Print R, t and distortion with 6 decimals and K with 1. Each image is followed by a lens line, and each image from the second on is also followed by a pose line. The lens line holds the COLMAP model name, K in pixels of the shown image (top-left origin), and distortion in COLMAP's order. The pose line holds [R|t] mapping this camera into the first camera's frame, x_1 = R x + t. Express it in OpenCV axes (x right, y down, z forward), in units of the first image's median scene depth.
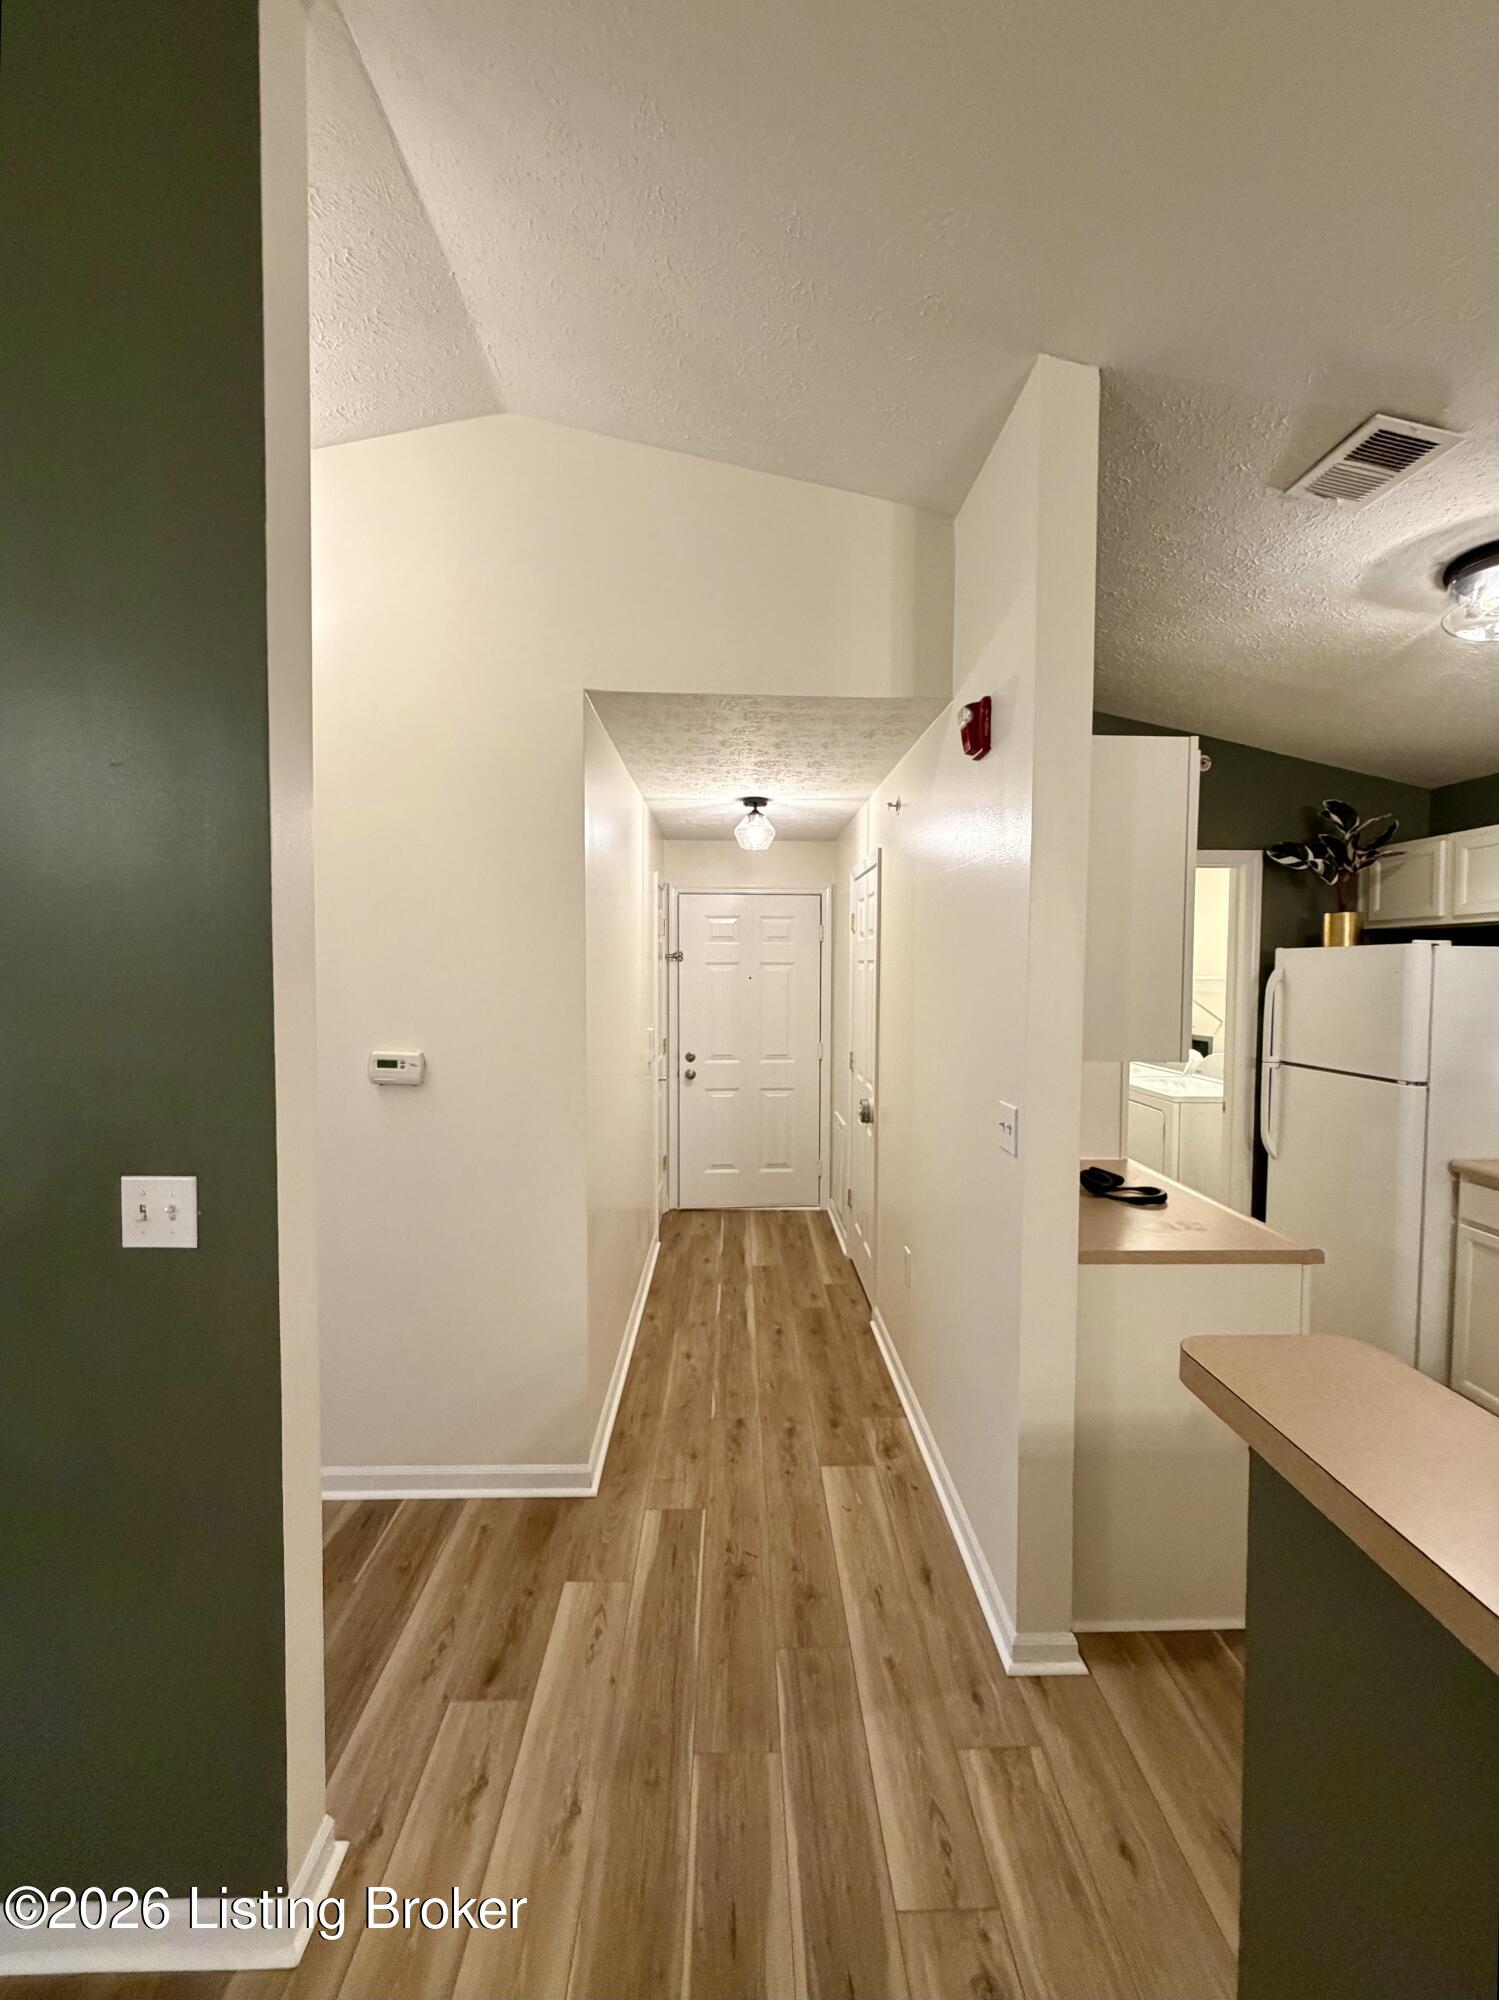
lens RADIAL K [[820.4, 0, 749.5], [0, 820.4, 1000.0], [0, 0, 1]] dist [-0.001324, -0.000025]
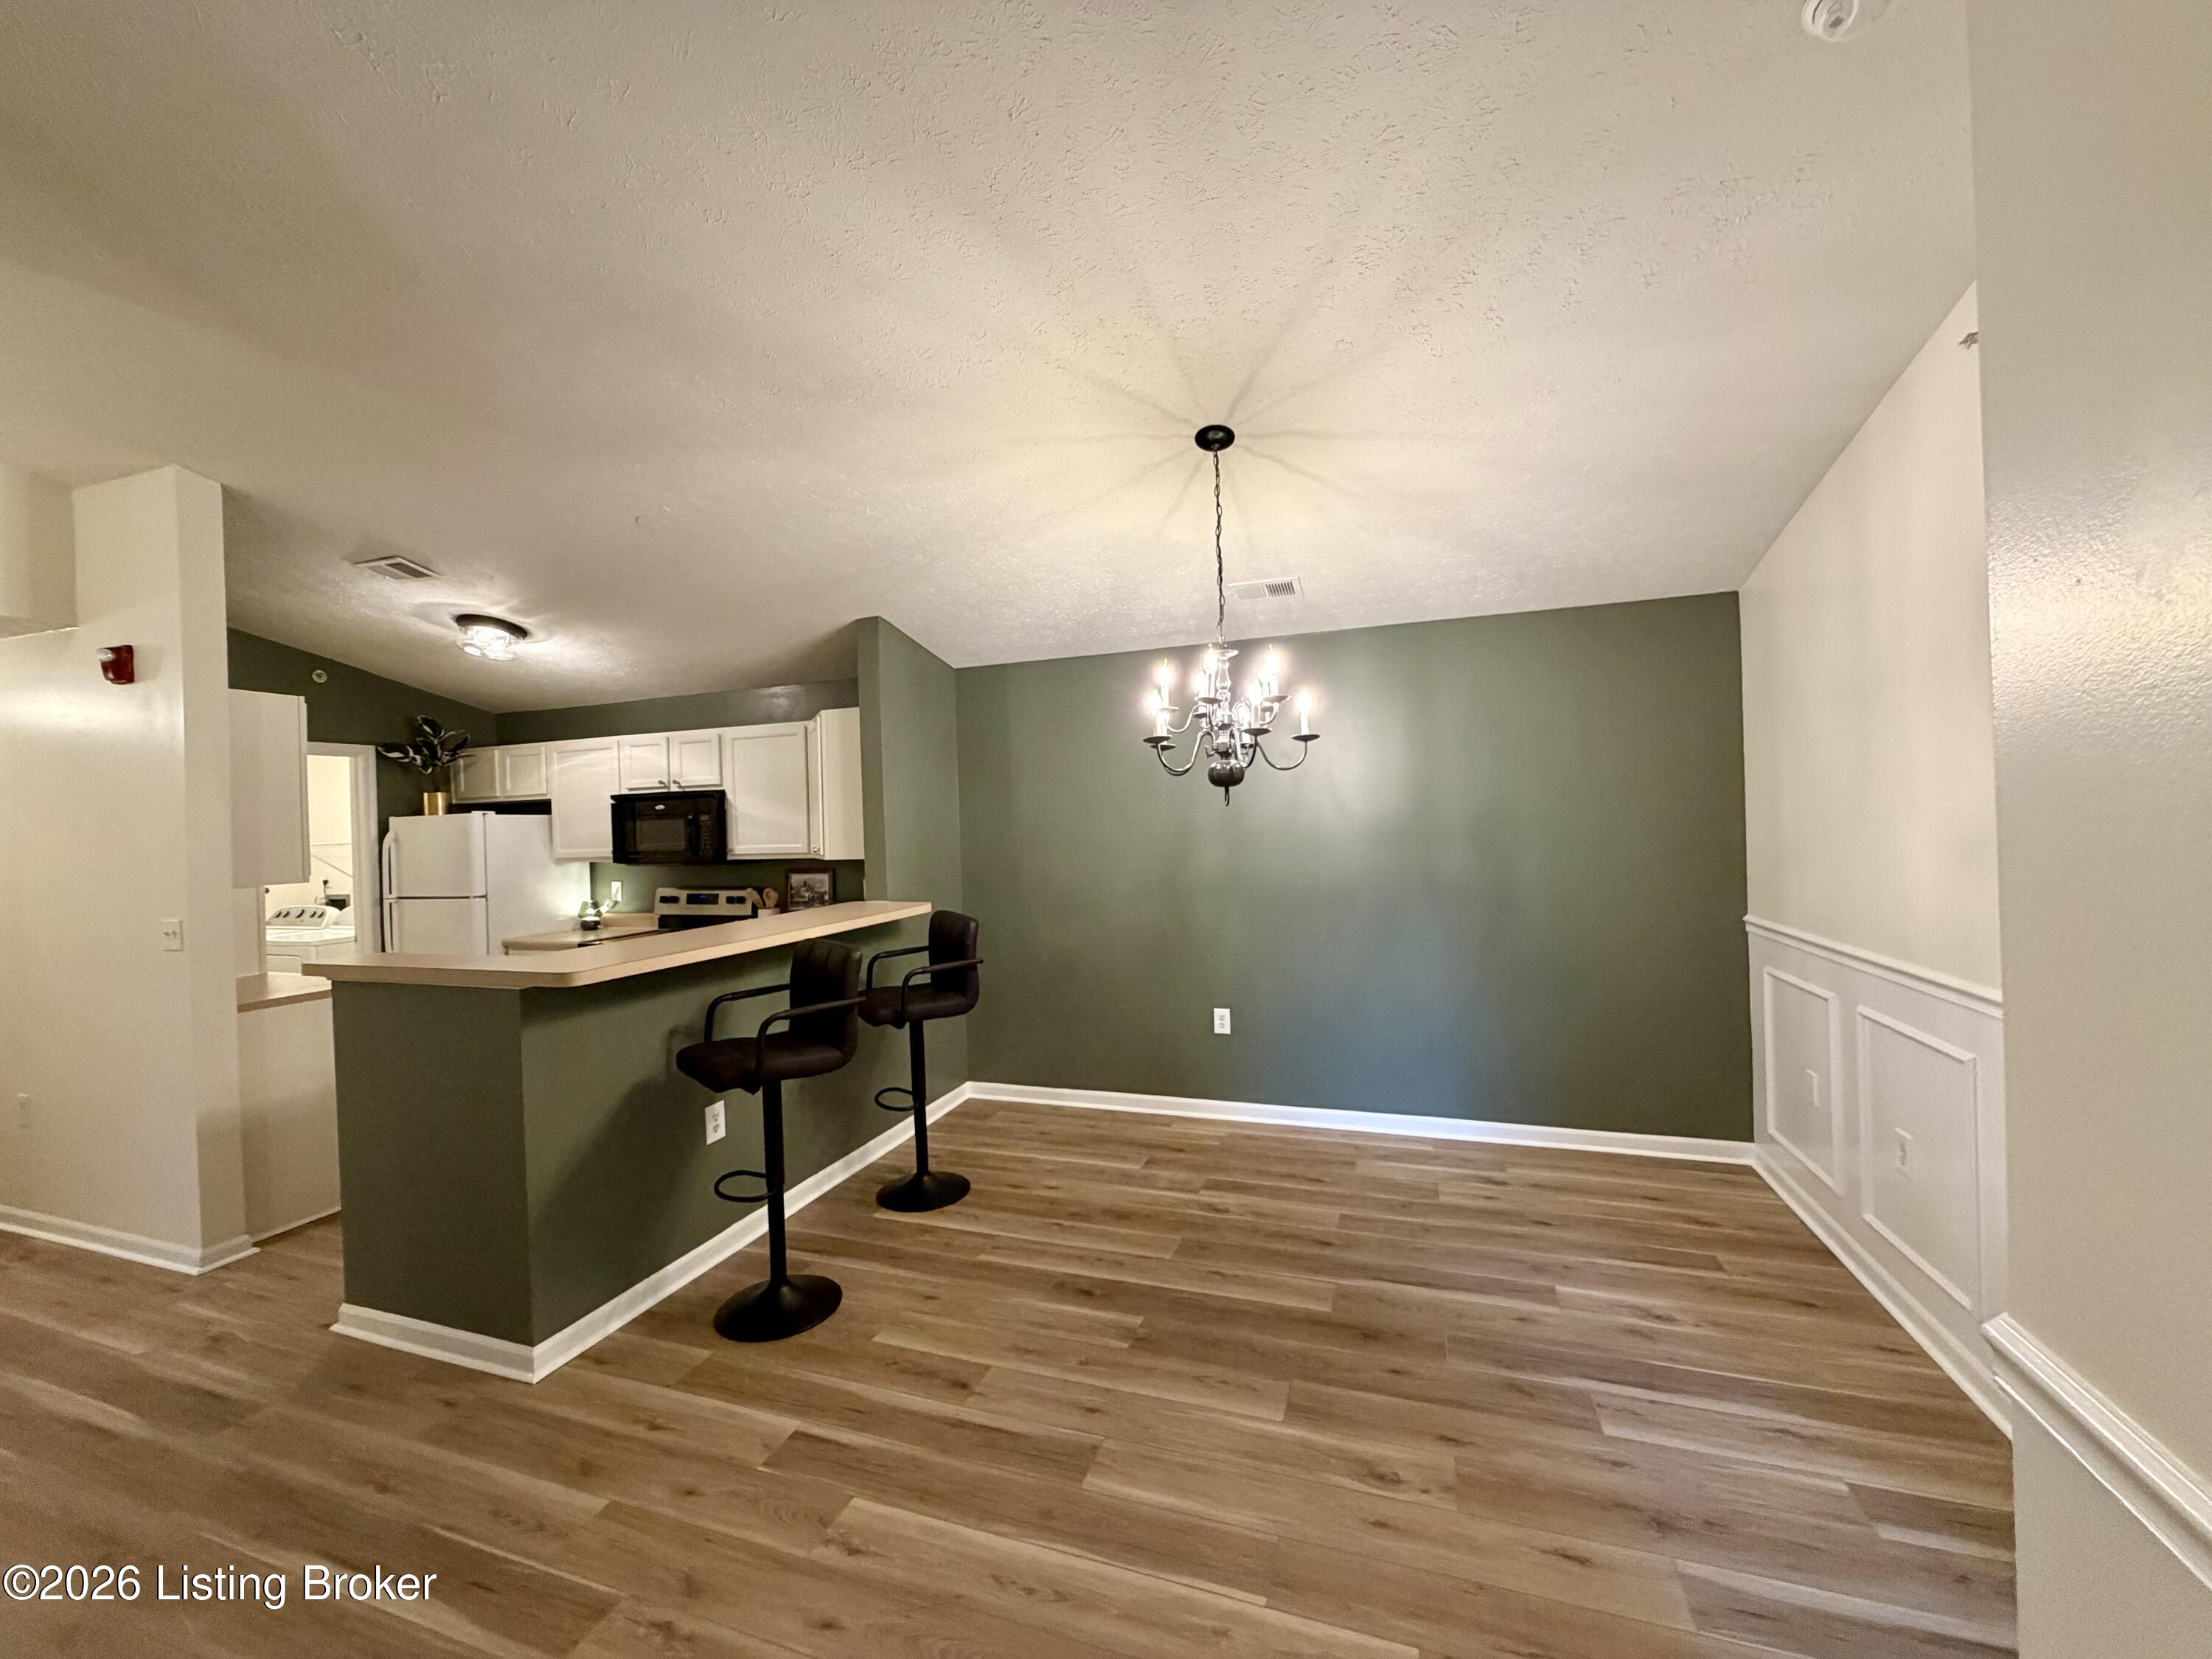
lens RADIAL K [[883.3, 0, 1106.0], [0, 883.3, 829.5], [0, 0, 1]] dist [-0.000524, 0.000296]
pose [[0.356035, -0.021604, 0.934223, -0.347253], [0.068854, 0.997622, -0.003170, 0.049399], [-0.931933, 0.065453, 0.356676, -0.710395]]
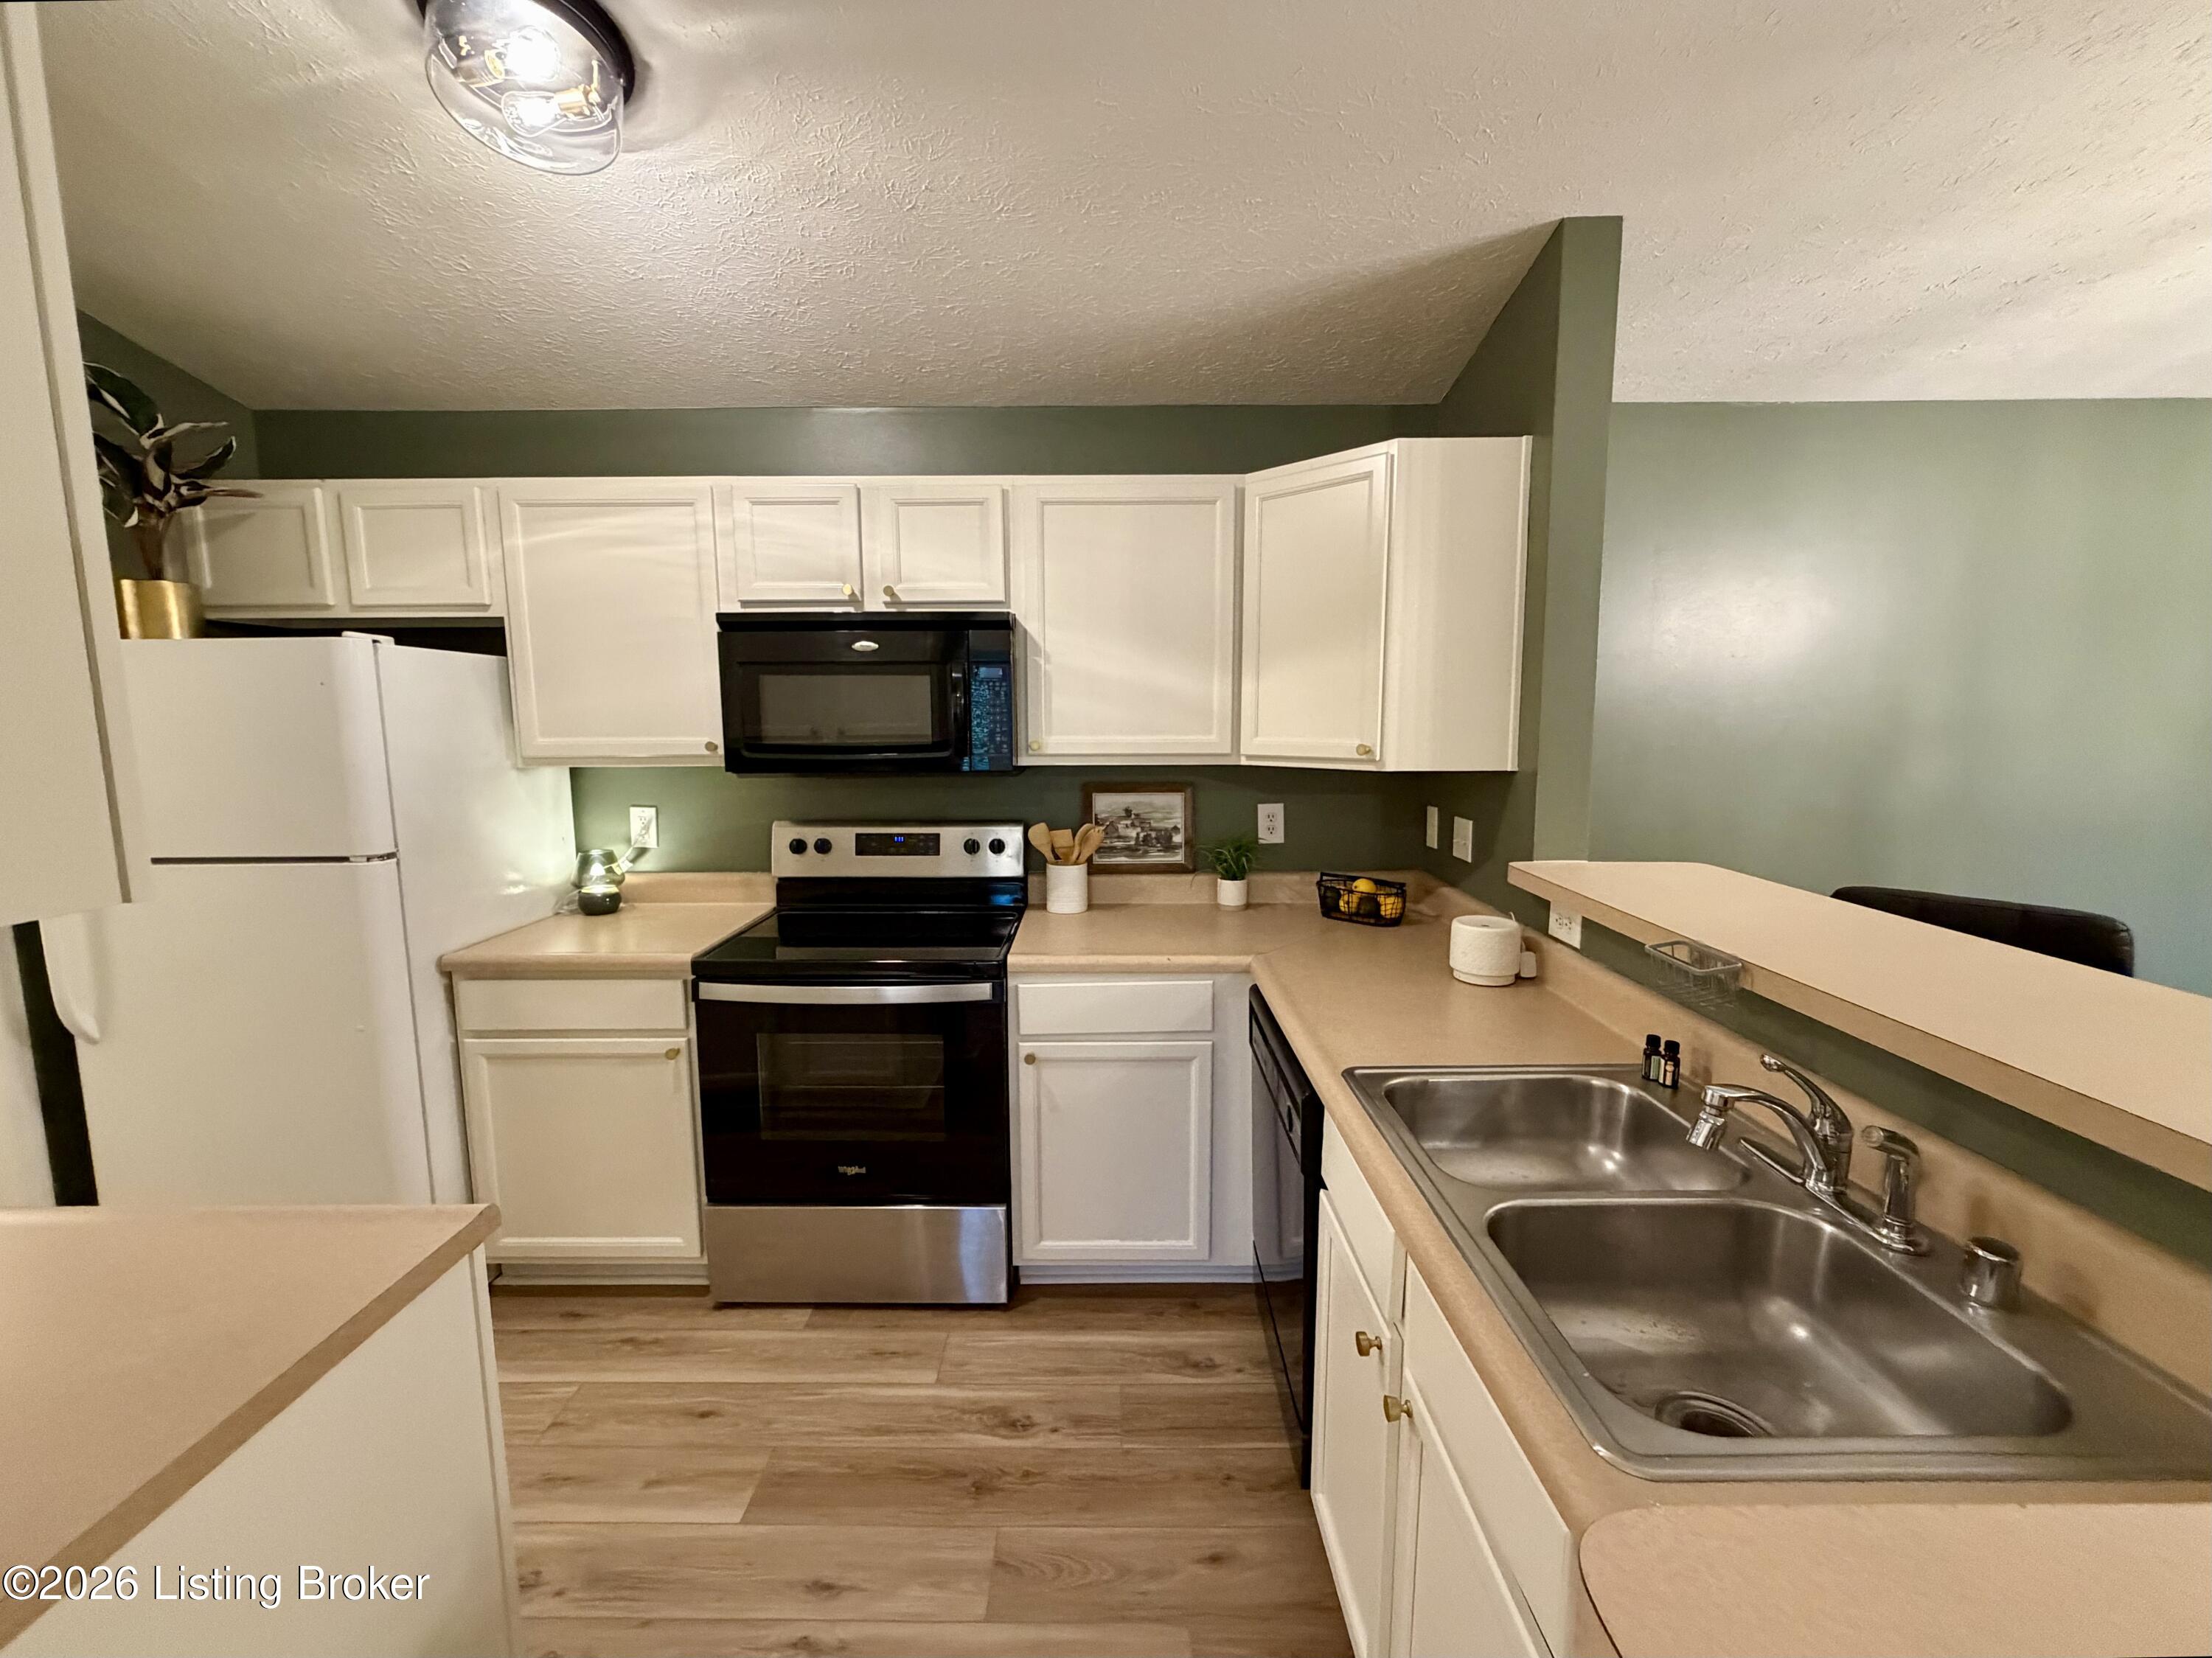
lens RADIAL K [[907.3, 0, 1106.0], [0, 907.3, 829.0], [0, 0, 1]] dist [-0.001324, -0.000025]
pose [[0.027813, -0.131042, 0.990987, 0.101204], [0.045263, 0.990518, 0.129710, 0.010872], [-0.998588, 0.041247, 0.033481, 0.339963]]
